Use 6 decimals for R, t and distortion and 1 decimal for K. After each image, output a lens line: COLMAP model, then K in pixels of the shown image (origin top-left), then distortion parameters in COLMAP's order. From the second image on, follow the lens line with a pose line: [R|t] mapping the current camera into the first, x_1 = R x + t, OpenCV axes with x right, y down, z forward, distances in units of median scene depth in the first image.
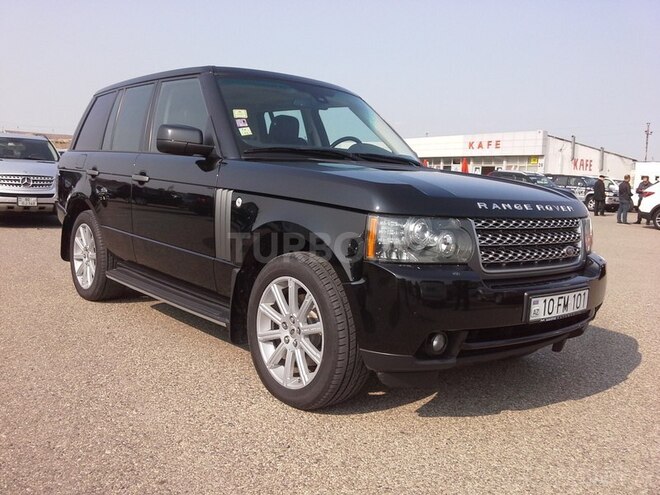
lens RADIAL K [[631.0, 0, 345.2], [0, 631.0, 247.1], [0, 0, 1]] dist [0.131270, -0.315837]
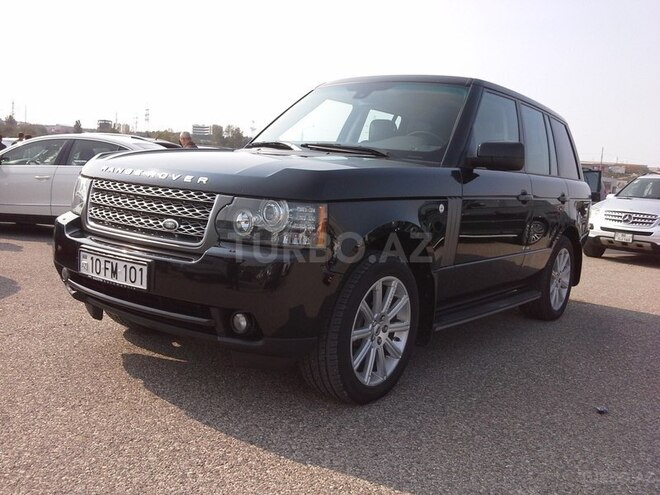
lens RADIAL K [[631.0, 0, 345.2], [0, 631.0, 247.1], [0, 0, 1]] dist [0.131270, -0.315837]
pose [[0.205230, 0.071474, -0.976100, 1.308685], [-0.176717, 0.983644, 0.034870, -0.038756], [0.962627, 0.165337, 0.214504, 1.090778]]
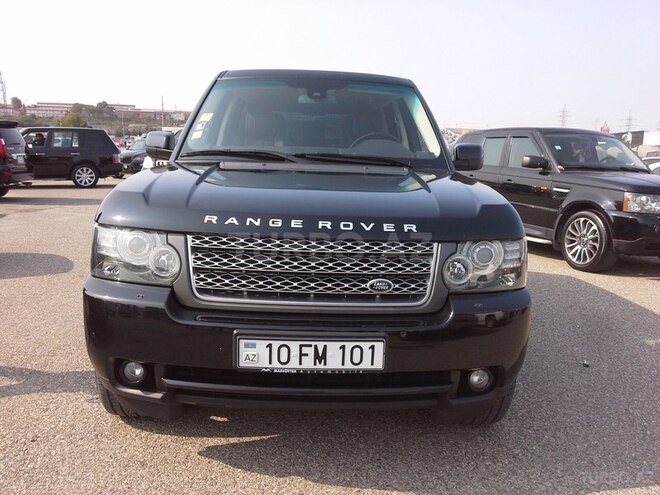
lens RADIAL K [[631.0, 0, 345.2], [0, 631.0, 247.1], [0, 0, 1]] dist [0.131270, -0.315837]
pose [[0.773346, 0.071422, -0.629948, 0.804508], [-0.064870, 0.997333, 0.033440, -0.062508], [0.630656, 0.015004, 0.775917, 0.427664]]
